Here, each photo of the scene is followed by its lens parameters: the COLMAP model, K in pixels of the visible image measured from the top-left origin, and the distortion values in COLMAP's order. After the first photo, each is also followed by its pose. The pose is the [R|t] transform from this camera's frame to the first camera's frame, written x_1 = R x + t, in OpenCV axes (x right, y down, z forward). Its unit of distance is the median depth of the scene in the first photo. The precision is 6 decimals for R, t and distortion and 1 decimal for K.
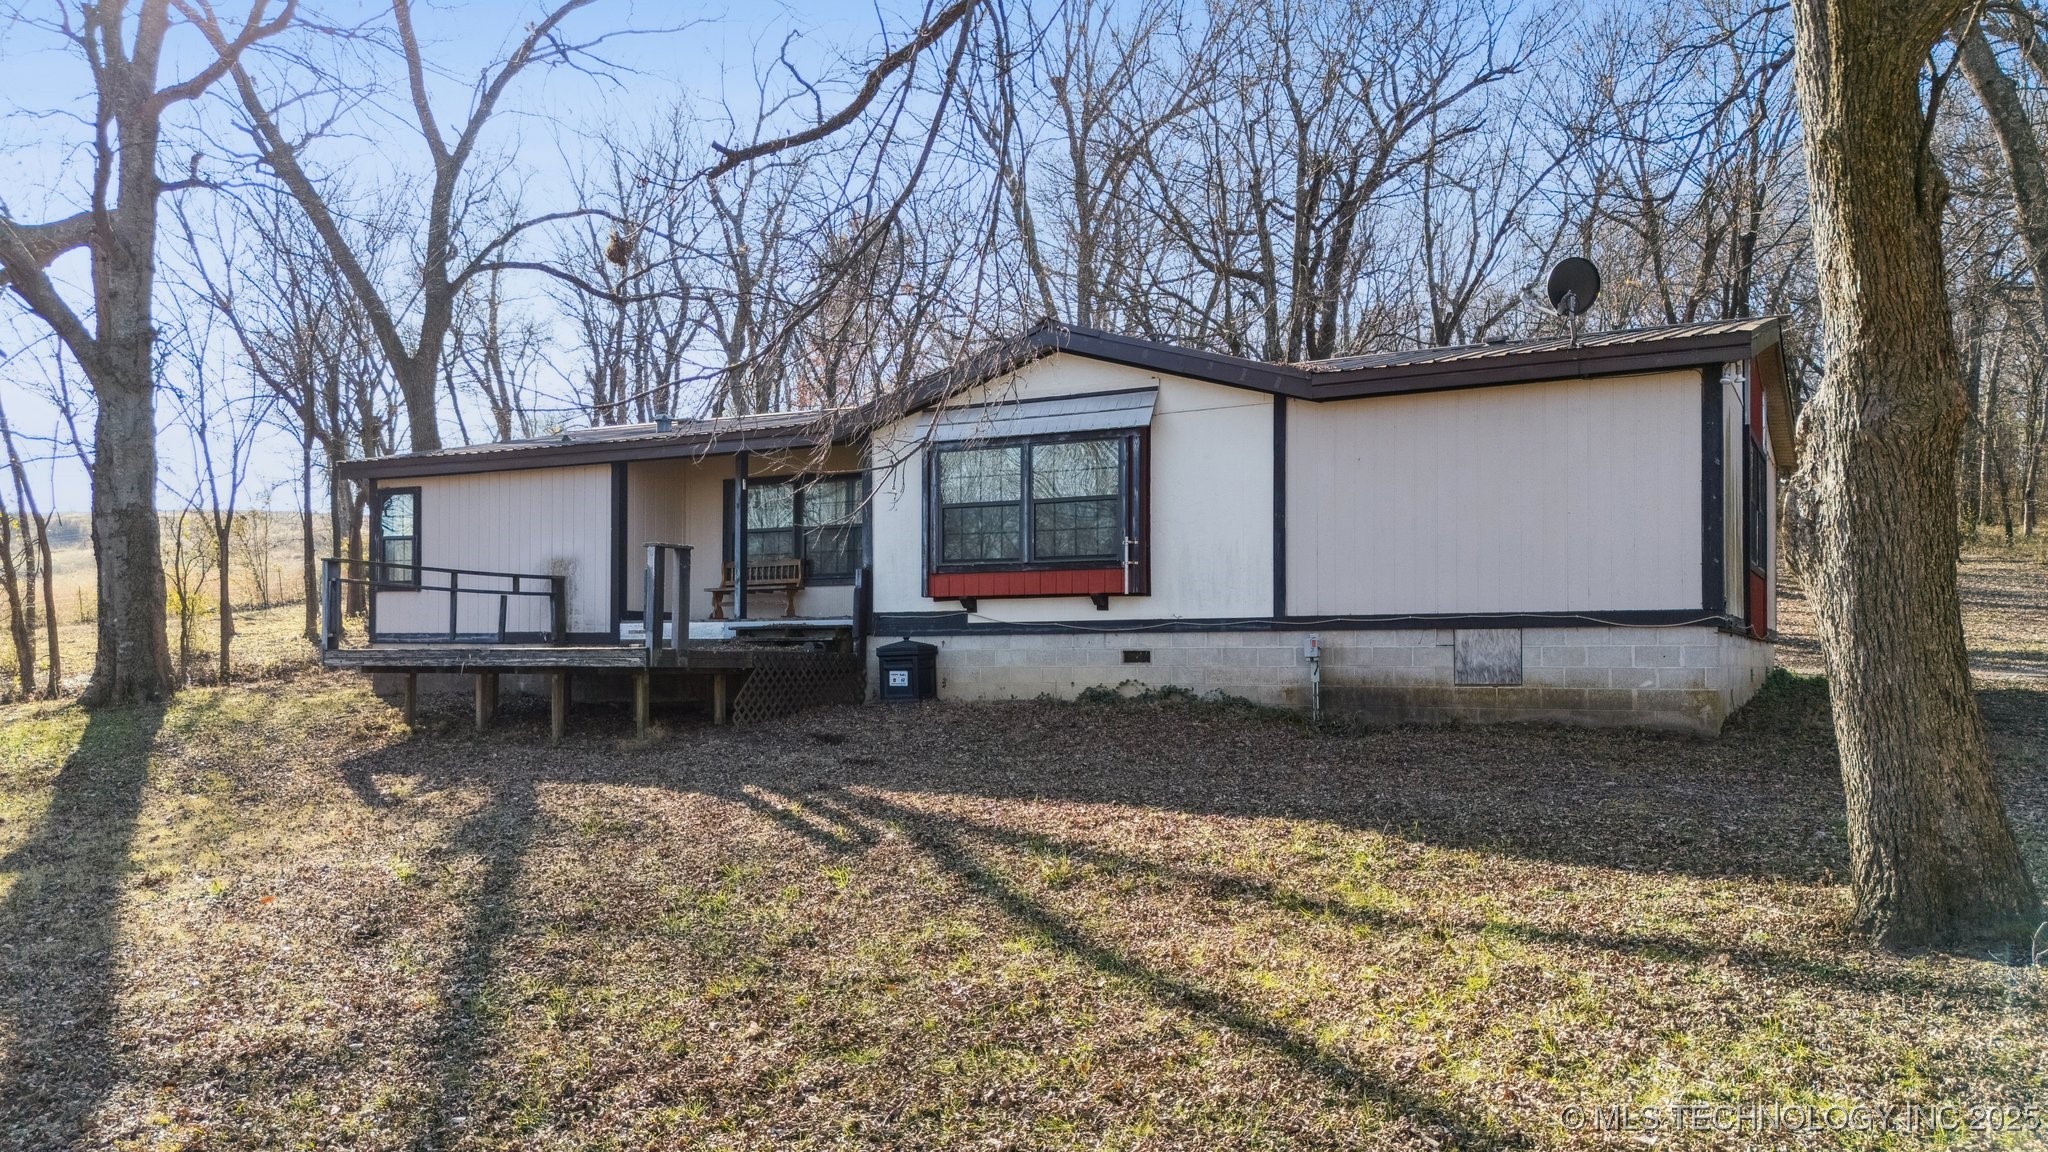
lens RADIAL K [[1498.9, 0, 999.1], [0, 1498.9, 577.7], [0, 0, 1]] dist [0.041446, -0.001378]
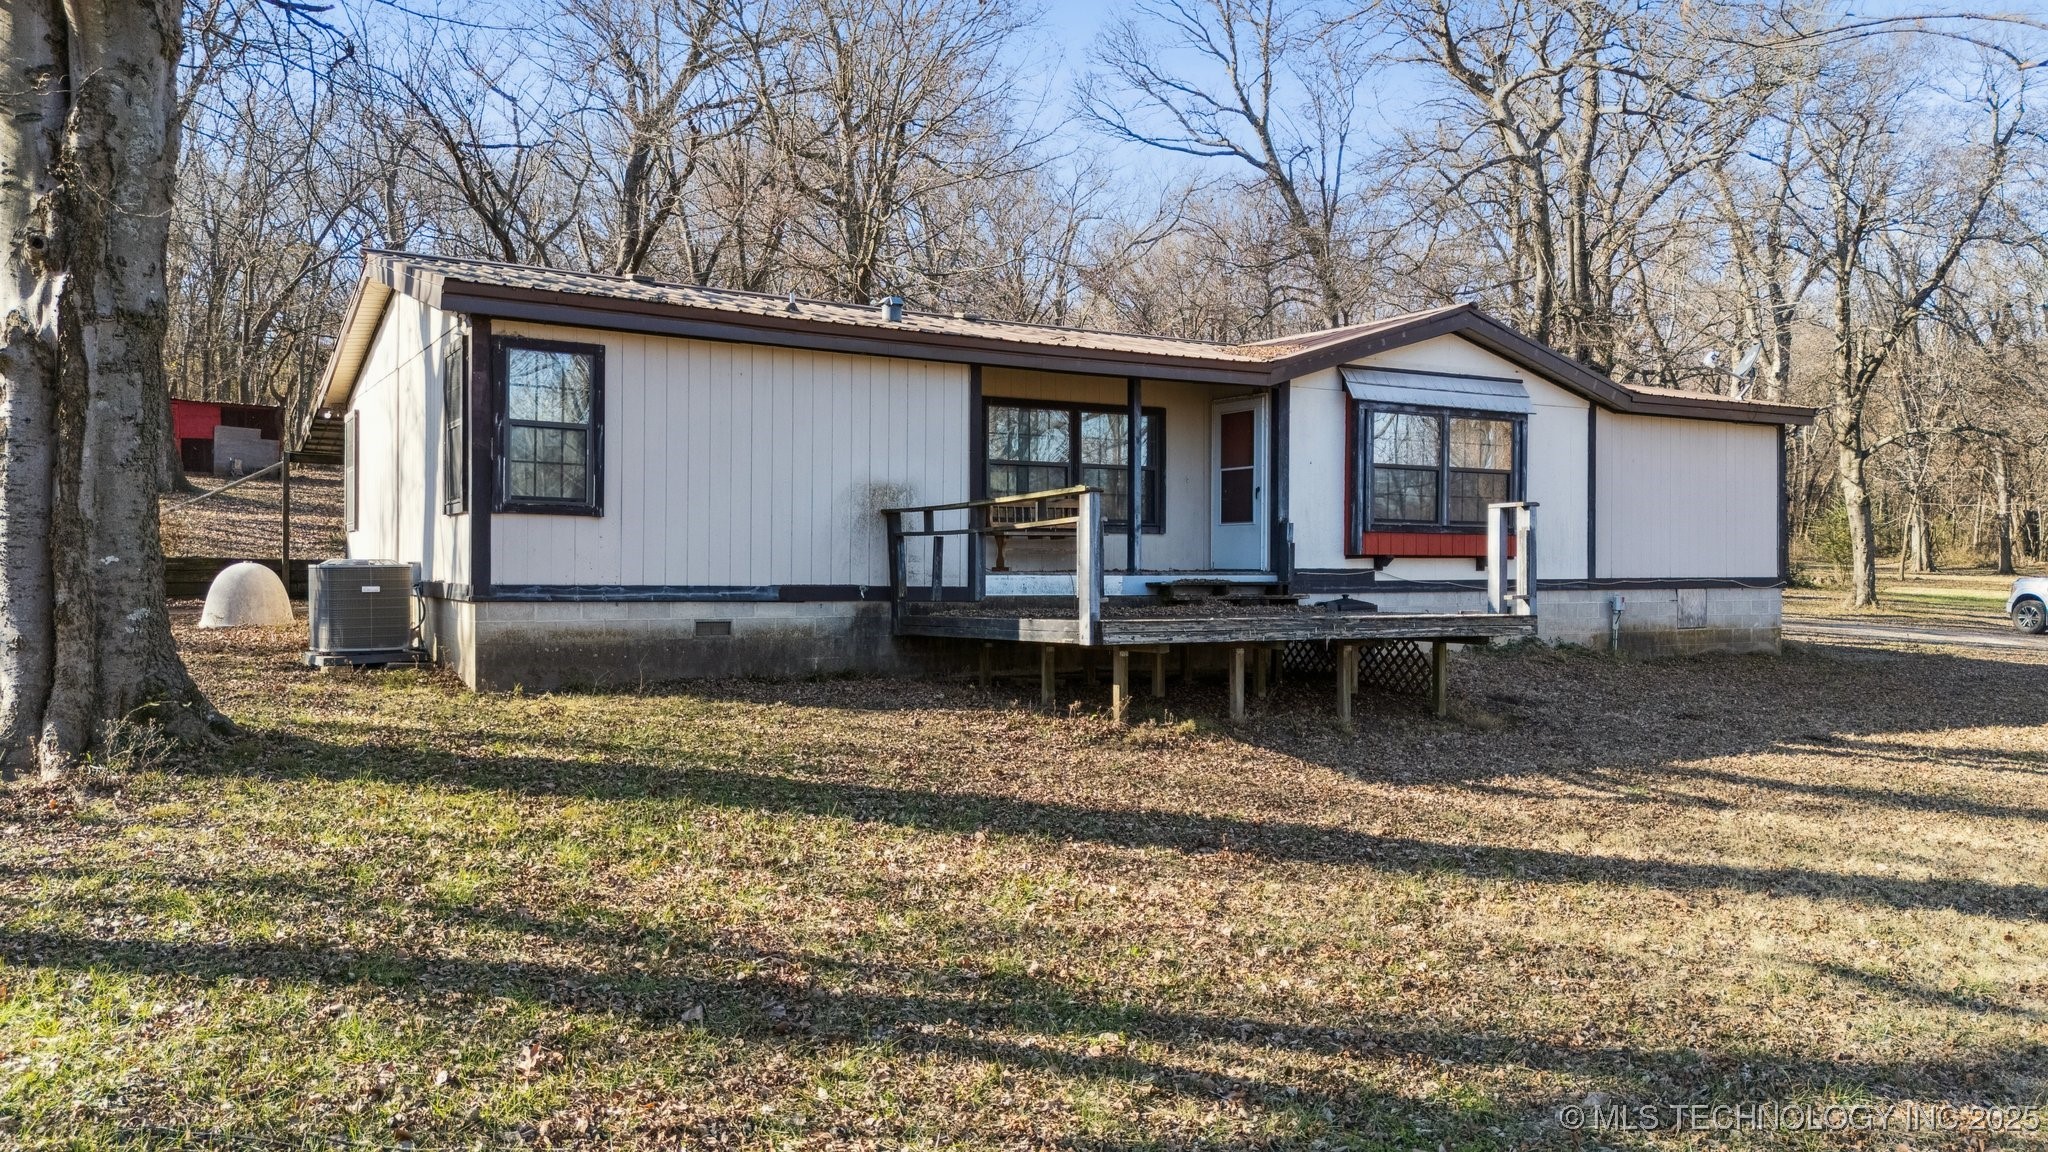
lens RADIAL K [[1498.9, 0, 999.1], [0, 1498.9, 577.7], [0, 0, 1]] dist [0.041446, -0.001378]
pose [[0.514526, -0.000083, 0.857475, -1.072227], [-0.045979, 0.998559, 0.027686, 0.011946], [-0.856241, -0.053672, 0.513781, 0.710489]]
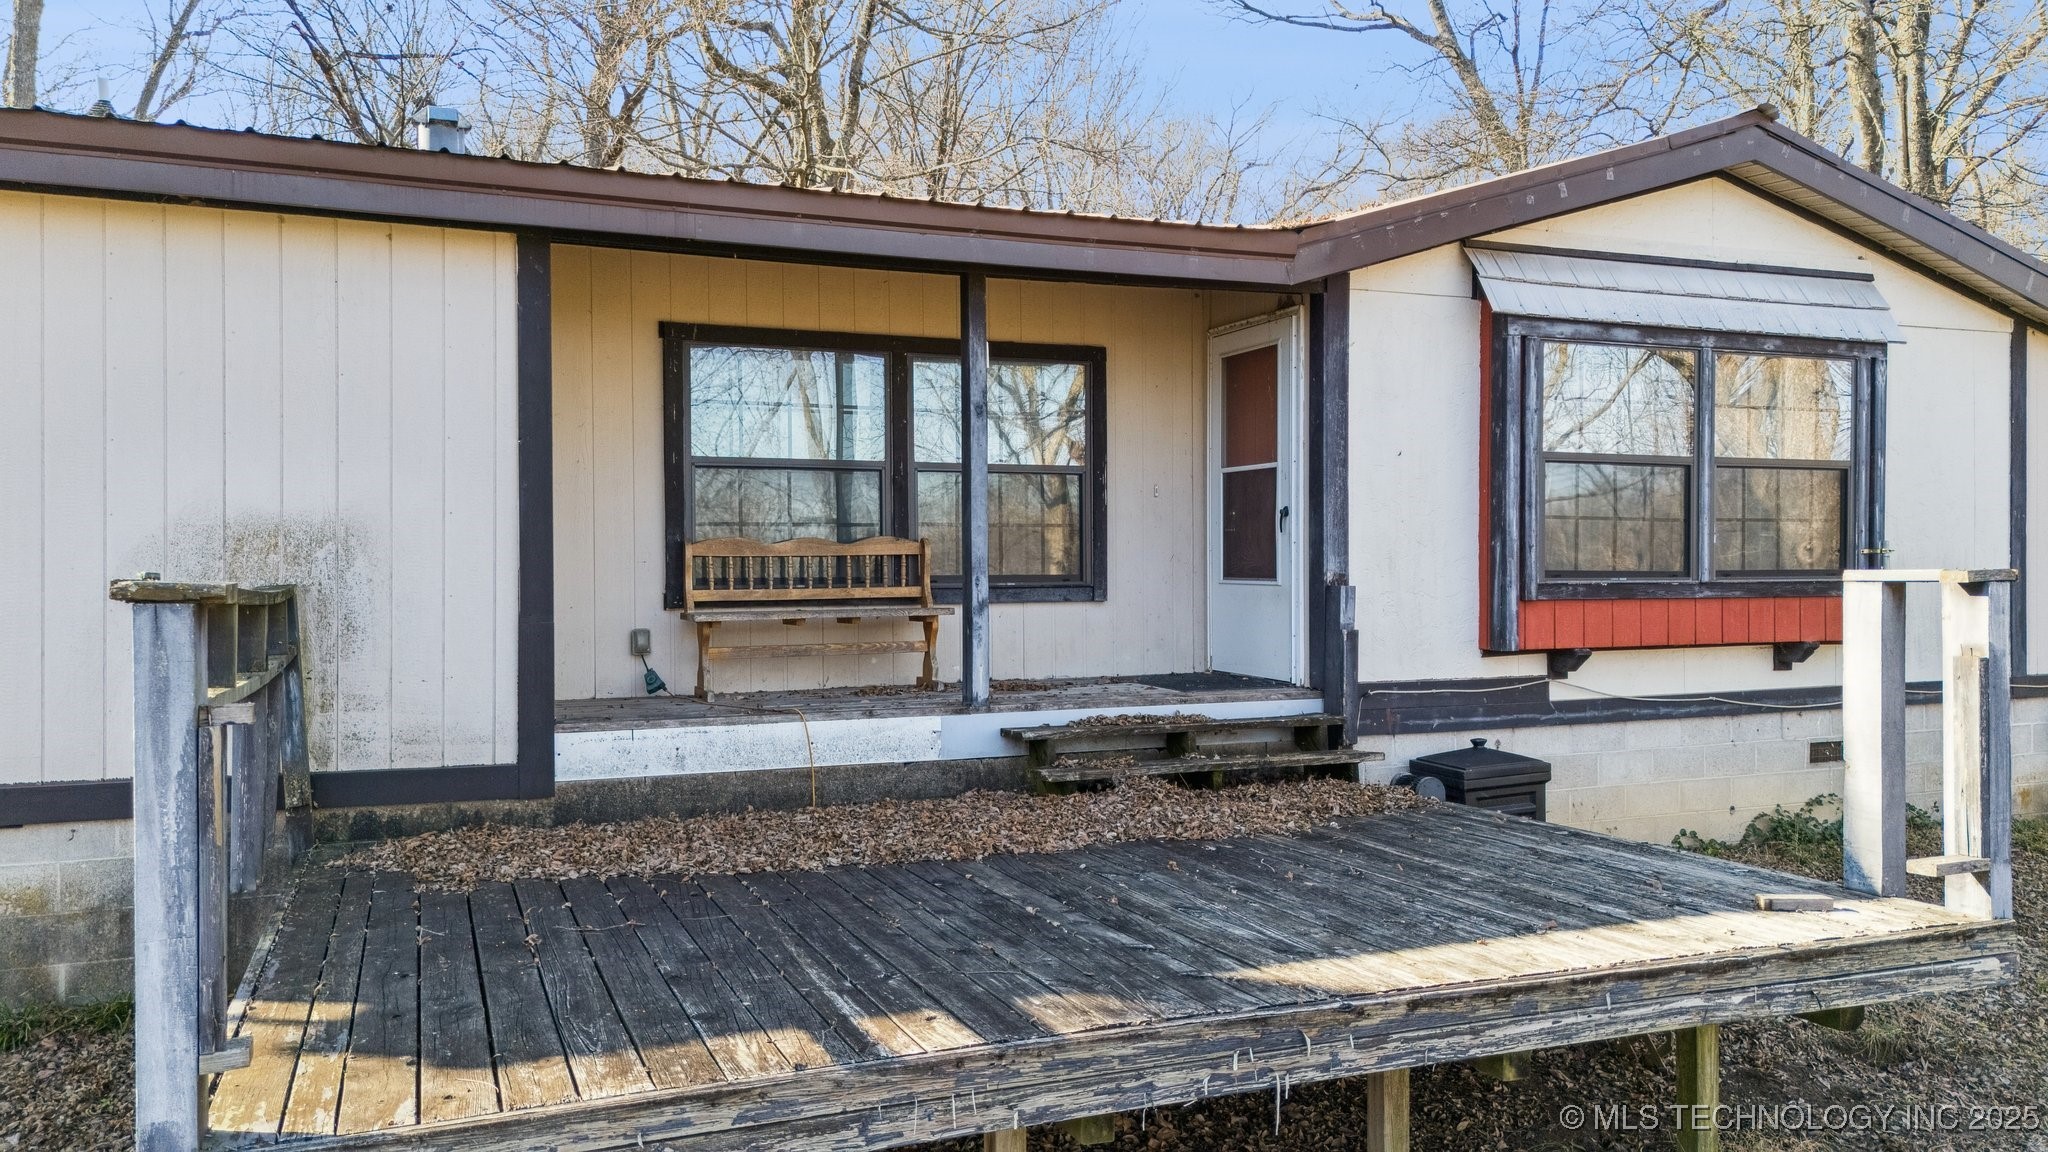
lens RADIAL K [[1514.1, 0, 1024.0], [0, 1514.1, 576.0], [0, 0, 1]] dist [0.040574, 0.000473]
pose [[0.619679, -0.005894, 0.784833, -0.528944], [-0.035419, 0.998743, 0.035466, -0.022244], [-0.784056, -0.049776, 0.618691, 0.854972]]
